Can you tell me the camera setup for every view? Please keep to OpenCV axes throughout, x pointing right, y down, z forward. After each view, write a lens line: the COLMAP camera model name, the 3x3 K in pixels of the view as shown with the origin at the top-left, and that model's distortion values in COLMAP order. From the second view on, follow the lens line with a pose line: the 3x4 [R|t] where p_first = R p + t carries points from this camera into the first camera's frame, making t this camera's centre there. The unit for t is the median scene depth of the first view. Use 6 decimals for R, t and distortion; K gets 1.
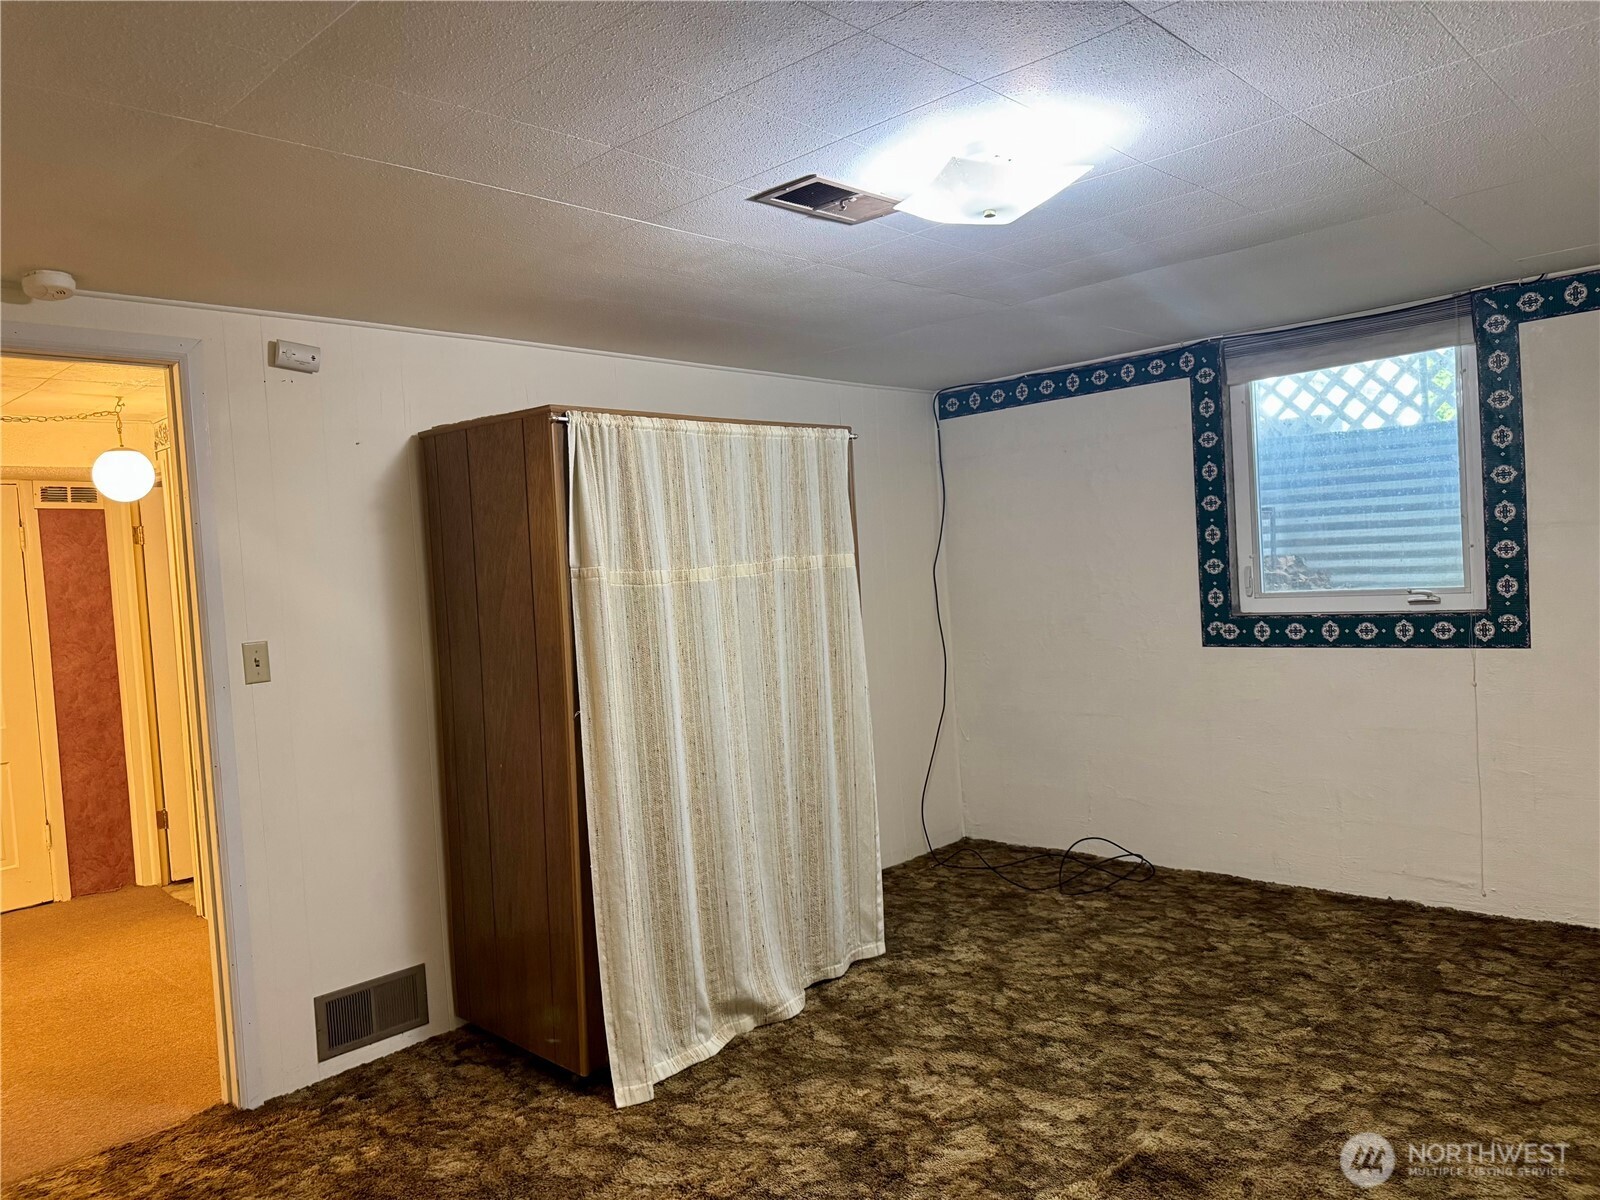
lens RADIAL K [[1131.7, 0, 802.3], [0, 1131.7, 600.9], [0, 0, 1]] dist [0.037236, -0.044608]
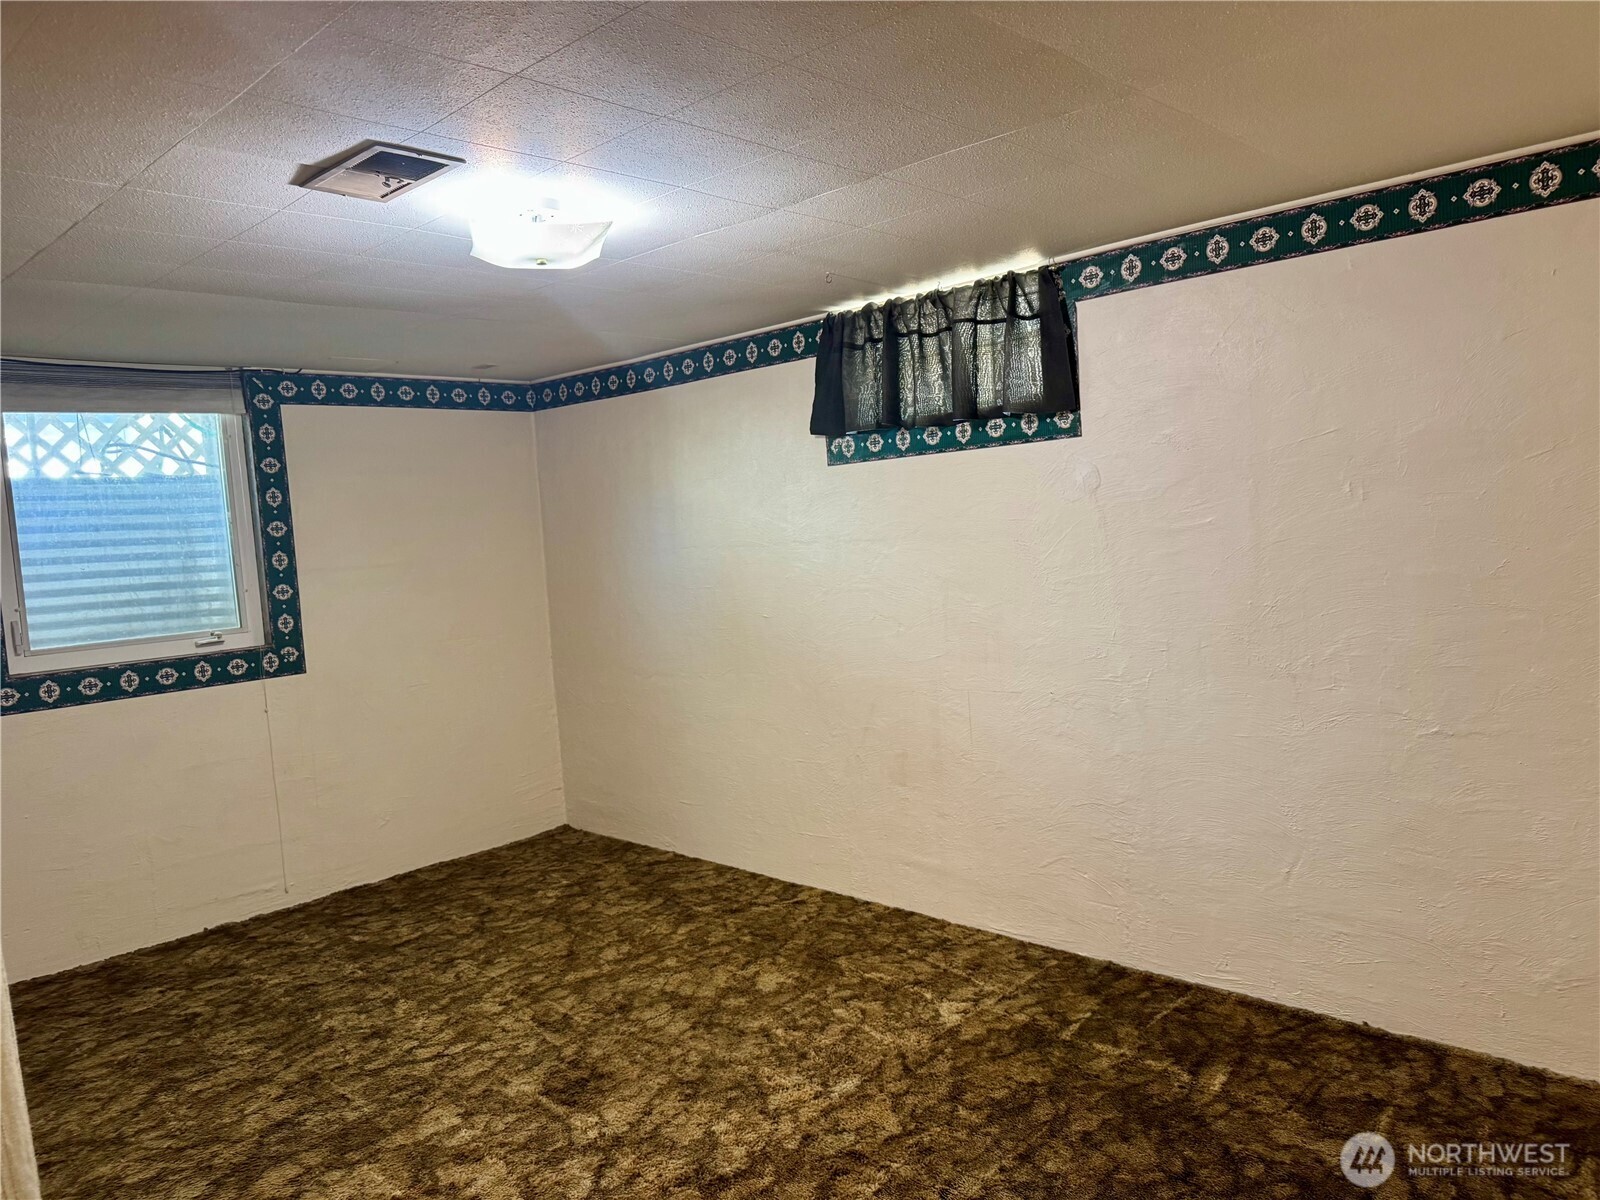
lens RADIAL K [[1116.4, 0, 800.0], [0, 1116.4, 600.0], [0, 0, 1]] dist [0.110470, -0.133552]
pose [[0.024137, -0.010326, 0.999655, -0.560311], [0.092611, 0.995670, 0.008049, 0.003113], [-0.995410, 0.092385, 0.024989, 0.443571]]
